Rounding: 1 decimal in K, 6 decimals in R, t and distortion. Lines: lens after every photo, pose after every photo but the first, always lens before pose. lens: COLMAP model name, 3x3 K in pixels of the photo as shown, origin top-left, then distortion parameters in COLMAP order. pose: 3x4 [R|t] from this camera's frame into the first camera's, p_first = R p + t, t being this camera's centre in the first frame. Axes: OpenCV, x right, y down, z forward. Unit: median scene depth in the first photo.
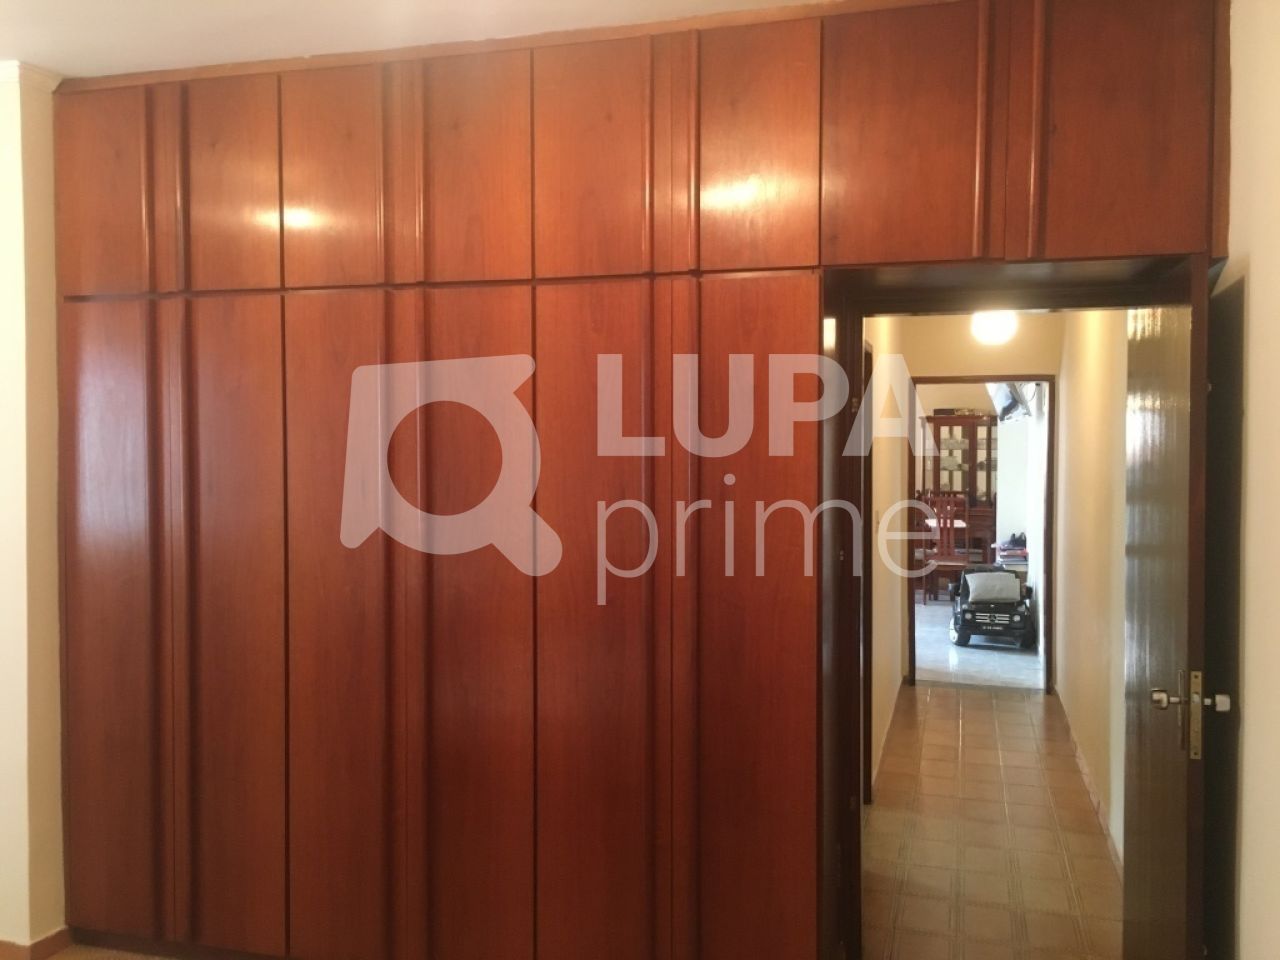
lens RADIAL K [[1097.7, 0, 642.7], [0, 1097.7, 484.0], [0, 0, 1]] dist [0.095571, -0.104561]
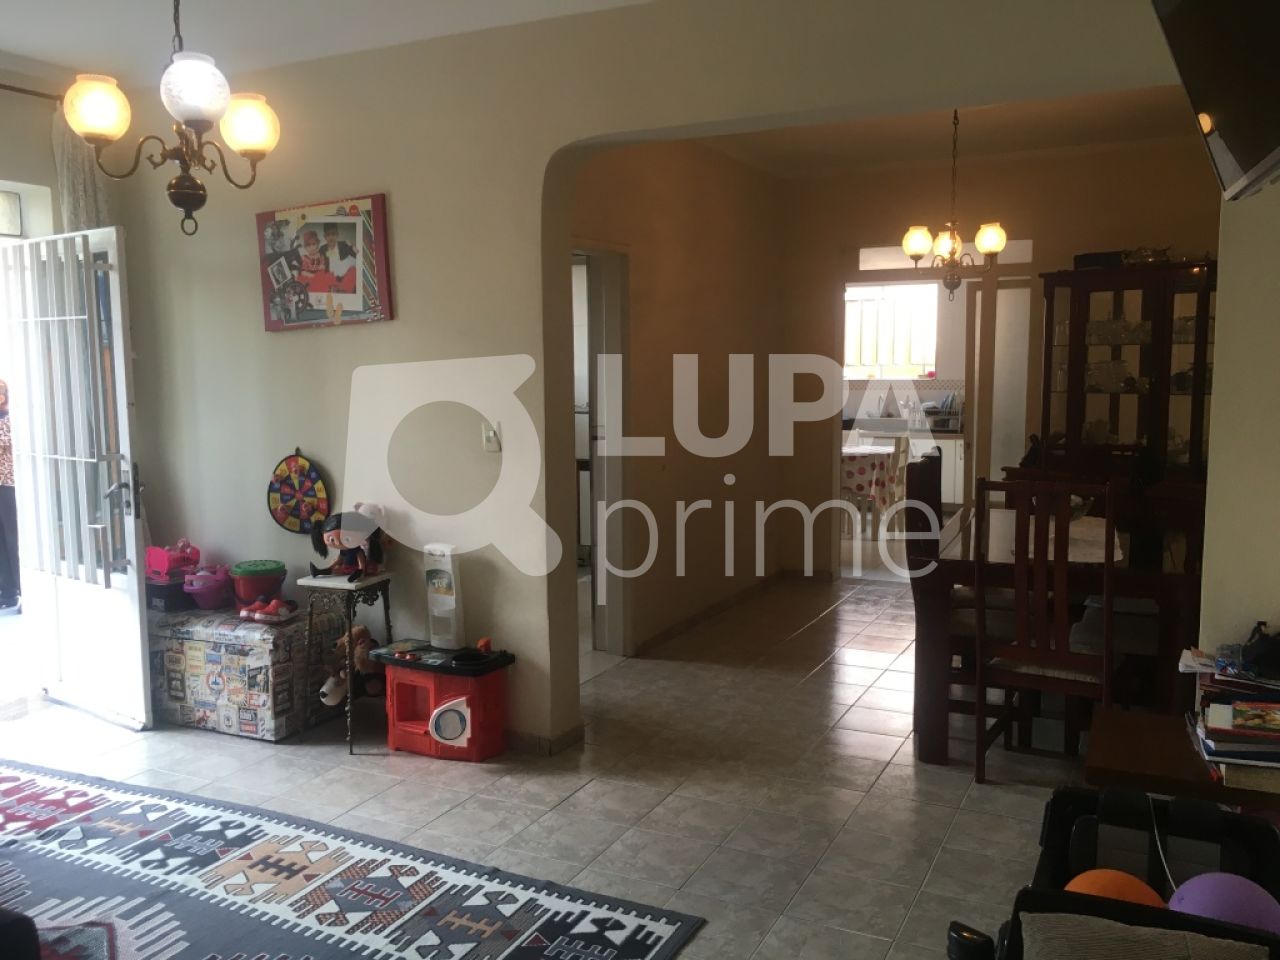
lens RADIAL K [[1097.7, 0, 640.0], [0, 1097.7, 473.4], [0, 0, 1]] dist [0.095571, -0.104561]
pose [[0.984119, 0.018764, -0.176516, 0.208291], [-0.006938, 0.997703, 0.067378, -0.010288], [0.177375, -0.065083, 0.981989, 0.631214]]
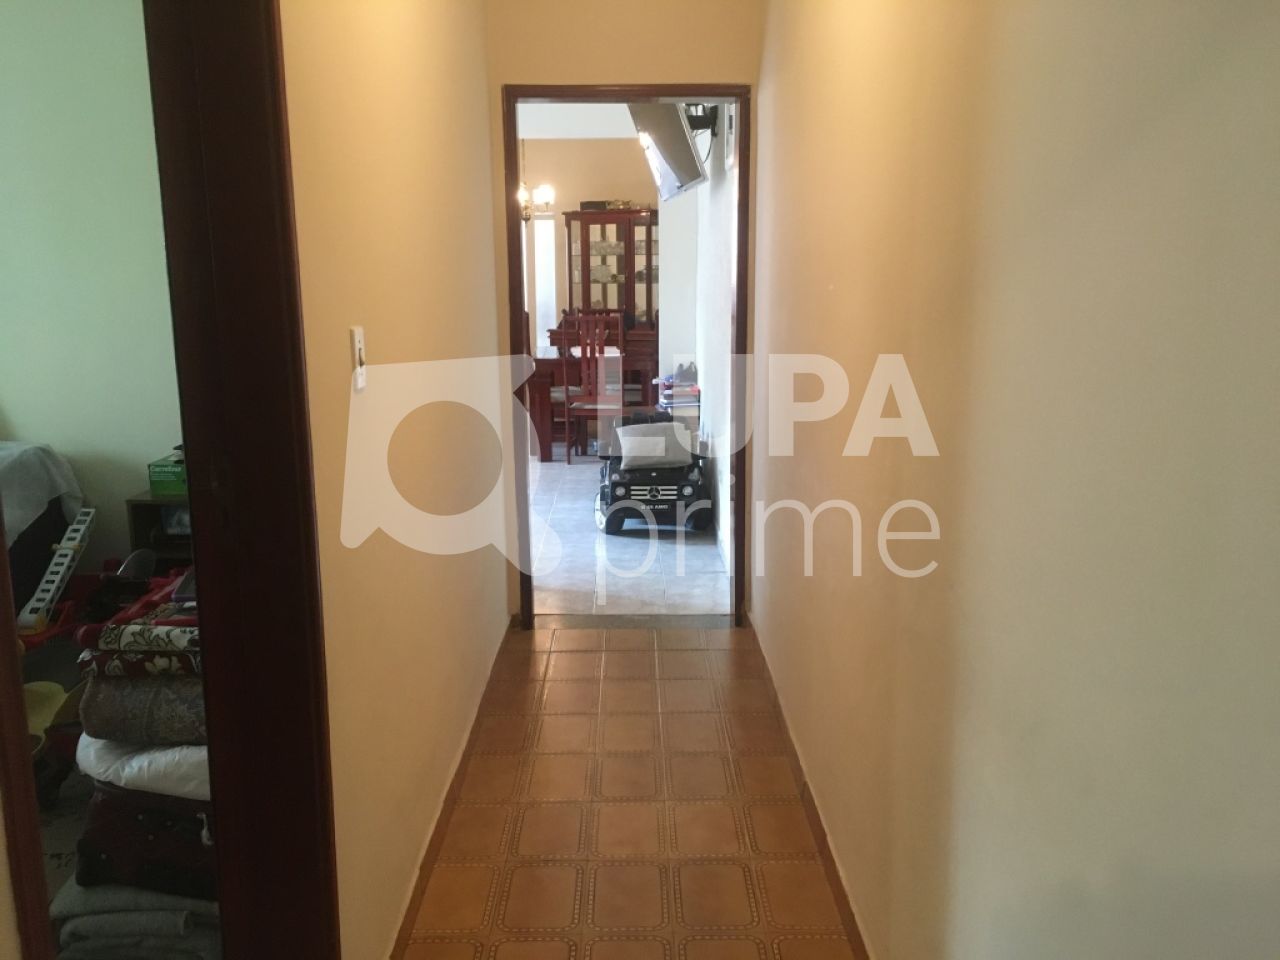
lens RADIAL K [[1097.7, 0, 642.0], [0, 1097.7, 479.6], [0, 0, 1]] dist [0.095571, -0.104561]
pose [[0.957131, -0.058548, 0.283677, 0.090922], [0.015315, 0.988218, 0.152287, 0.008709], [-0.289250, -0.141414, 0.946750, 0.281962]]
